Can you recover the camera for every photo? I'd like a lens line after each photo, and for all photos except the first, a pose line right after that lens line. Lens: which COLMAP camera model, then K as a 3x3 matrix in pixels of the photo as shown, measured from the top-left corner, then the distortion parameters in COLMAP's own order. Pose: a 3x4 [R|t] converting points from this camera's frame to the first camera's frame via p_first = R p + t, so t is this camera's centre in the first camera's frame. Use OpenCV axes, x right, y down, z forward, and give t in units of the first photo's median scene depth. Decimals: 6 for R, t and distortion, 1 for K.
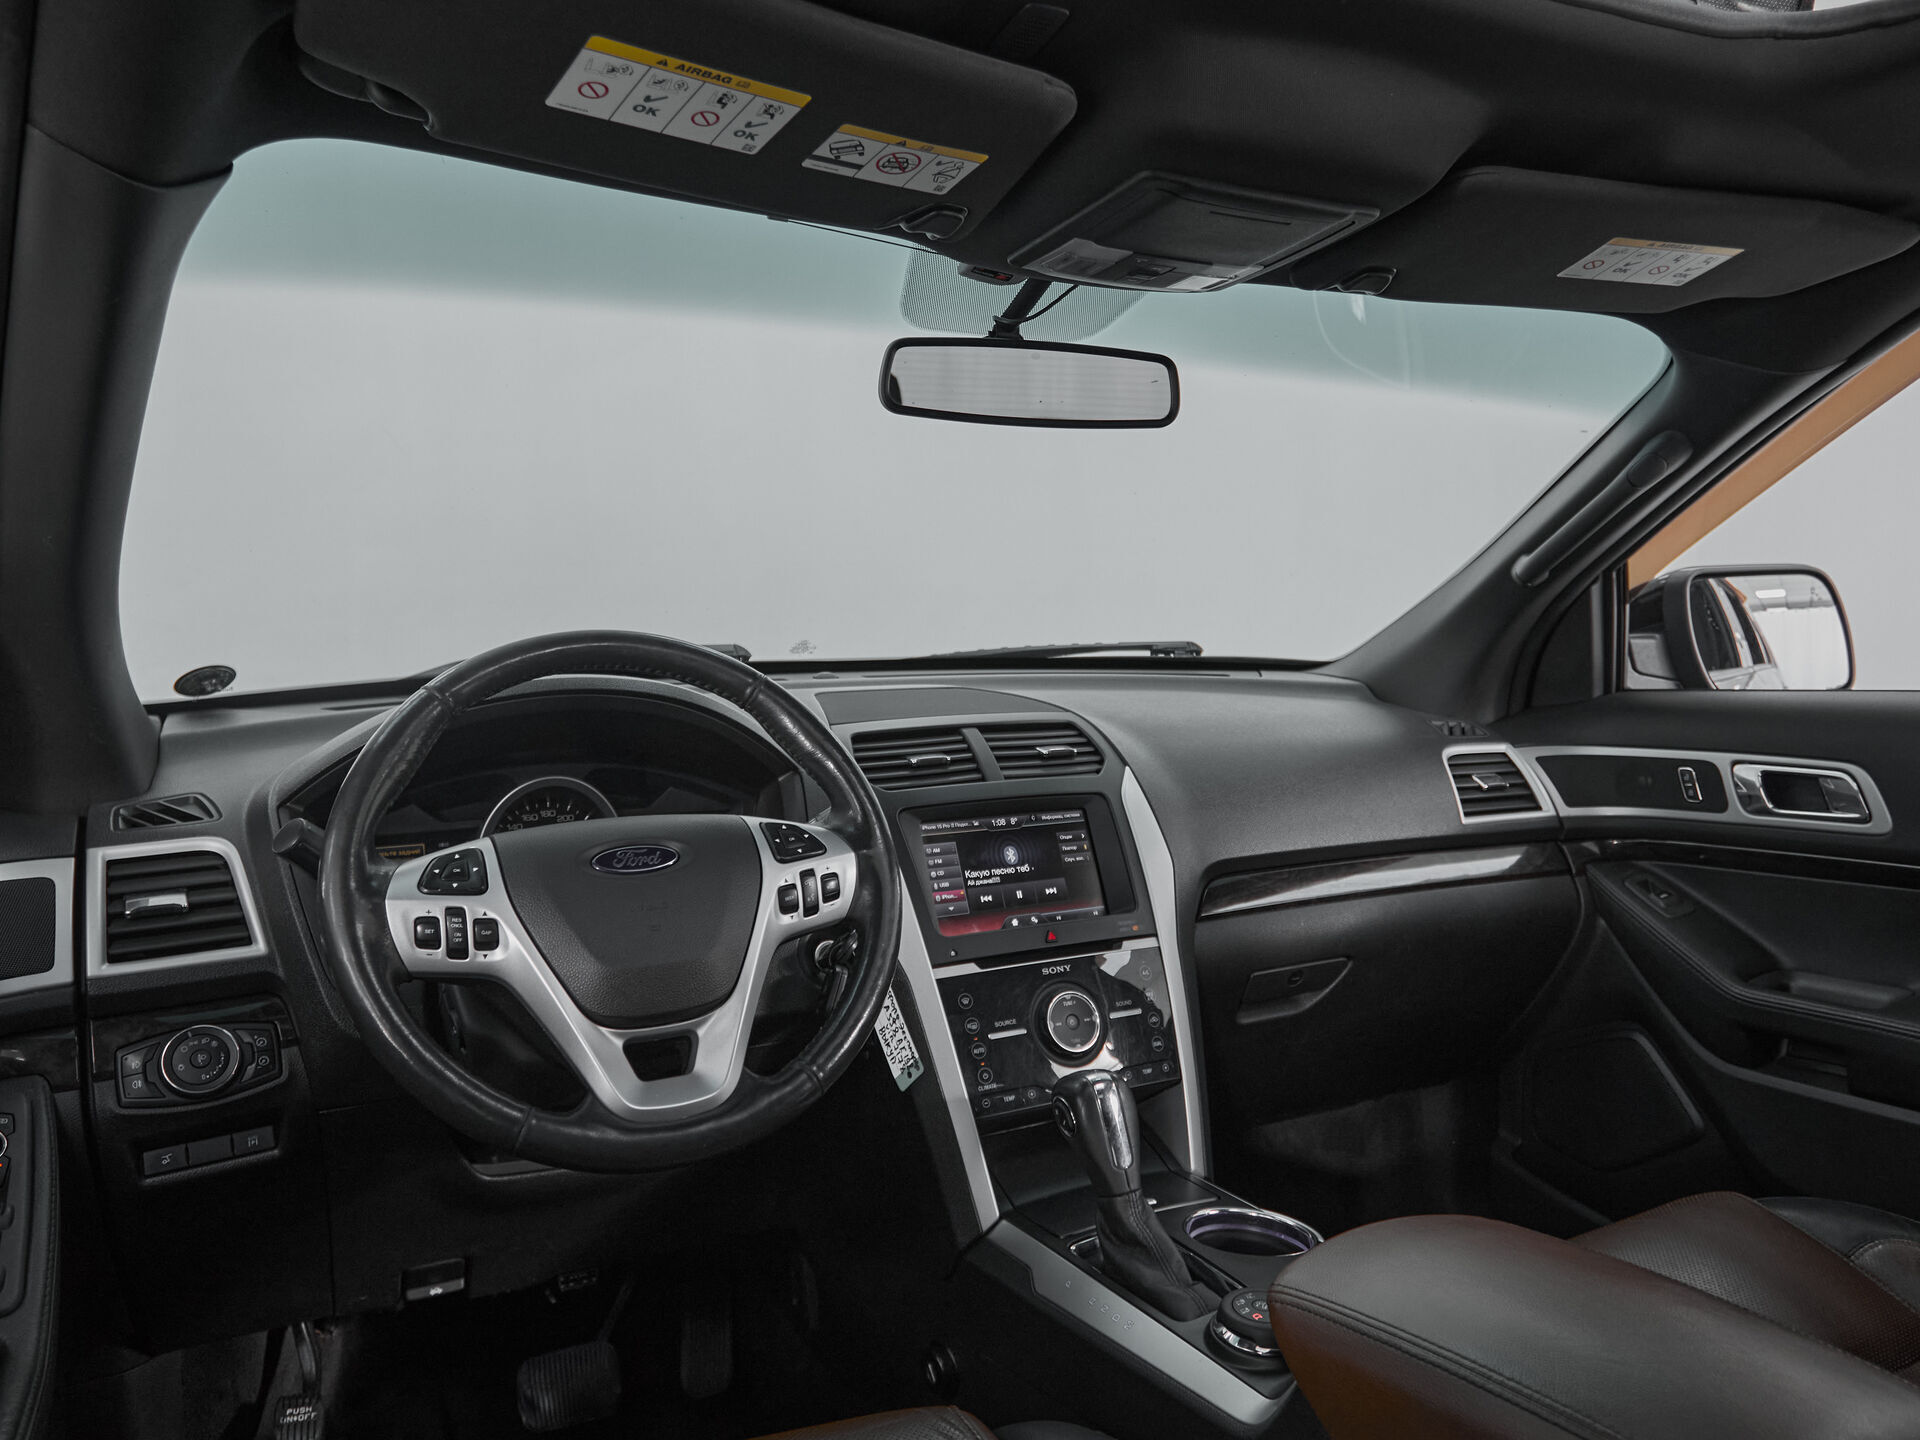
lens RADIAL K [[1338.9, 0, 960.0], [0, 1338.9, 720.0], [0, 0, 1]] dist [0.007001, -0.001952]
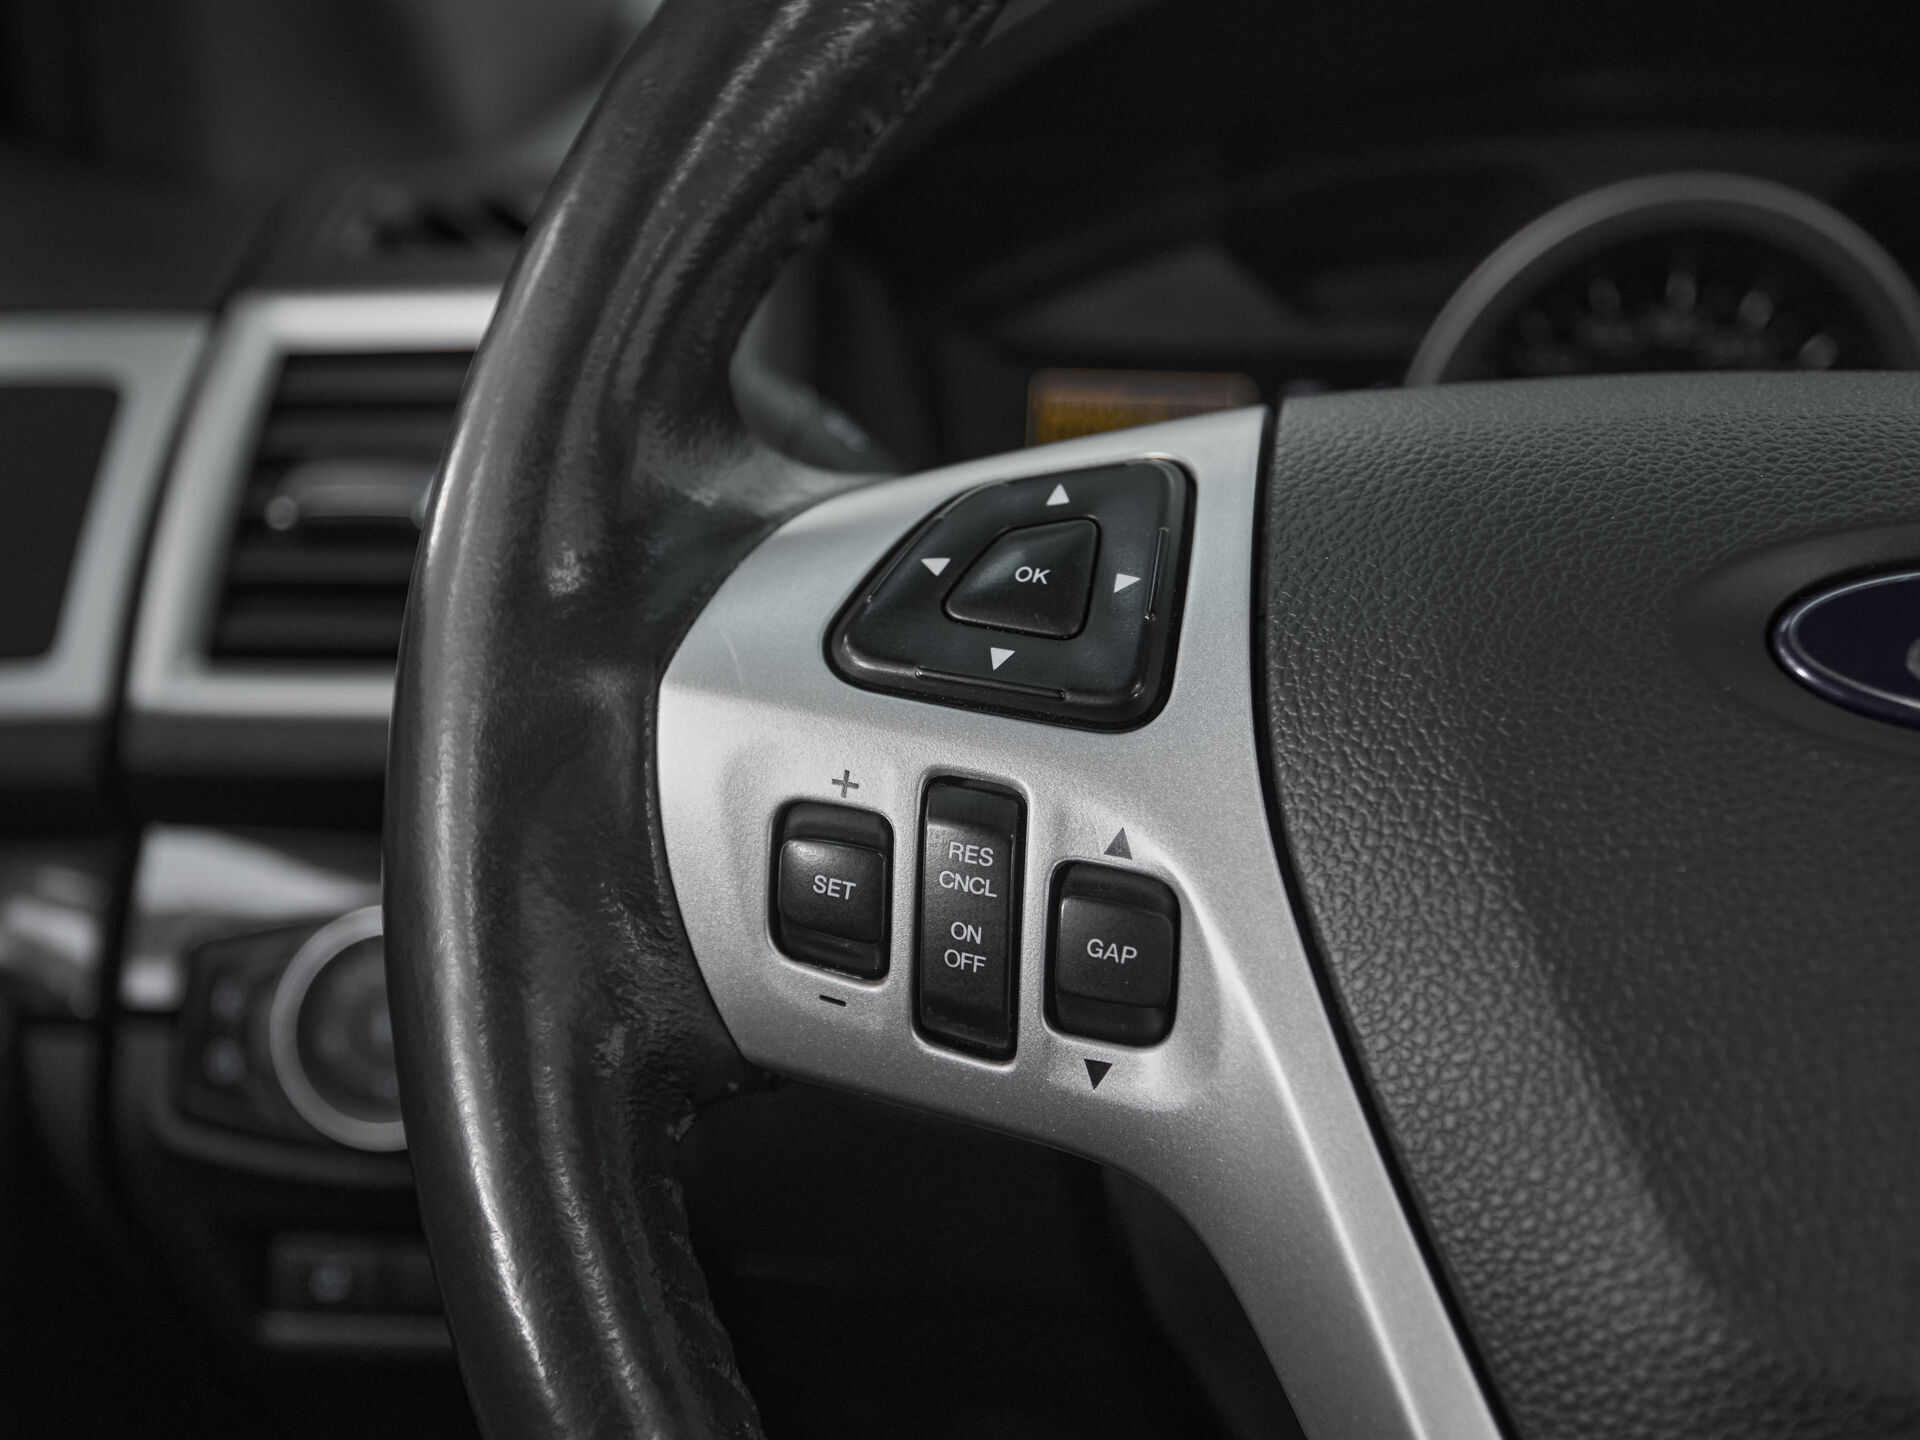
lens RADIAL K [[2338.0, 0, 819.1], [0, 2338.0, 722.4], [0, 0, 1]] dist [-0.012919, -0.031975]
pose [[0.775280, 0.191792, -0.601795, -0.138258], [-0.044599, 0.967028, 0.250735, 0.036028], [0.630042, -0.167551, 0.758271, 0.509760]]
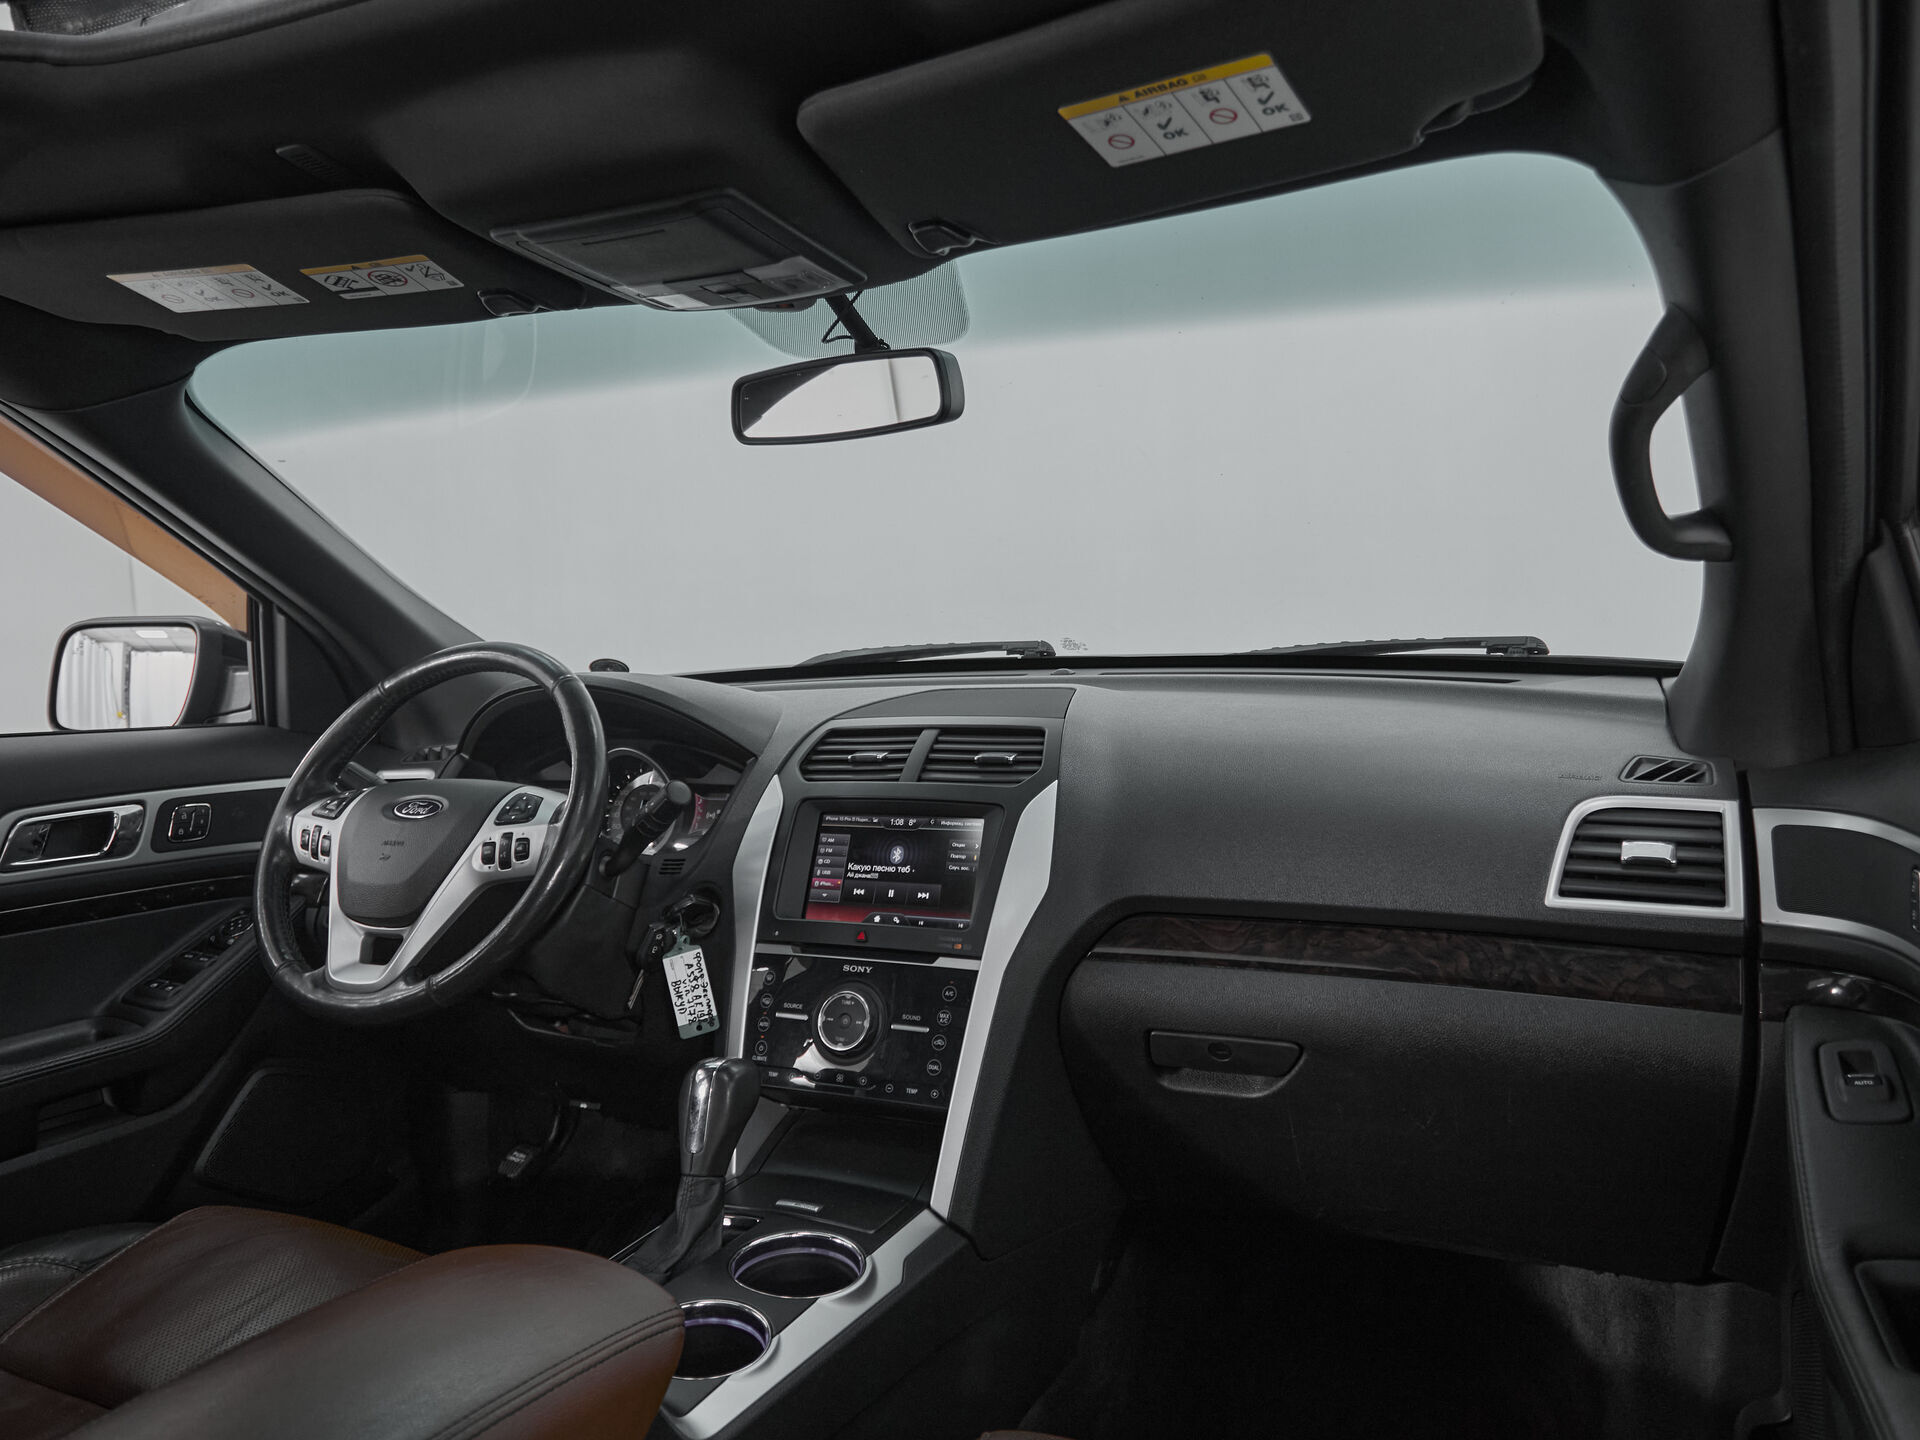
lens RADIAL K [[1247.0, 0, 960.0], [0, 1247.0, 720.0], [0, 0, 1]] dist [0.019815, 0.003837]
pose [[0.651127, 0.049167, -0.757374, 0.813864], [-0.033390, 0.998789, 0.036133, -0.039845], [0.758234, 0.001761, 0.651981, 0.423970]]
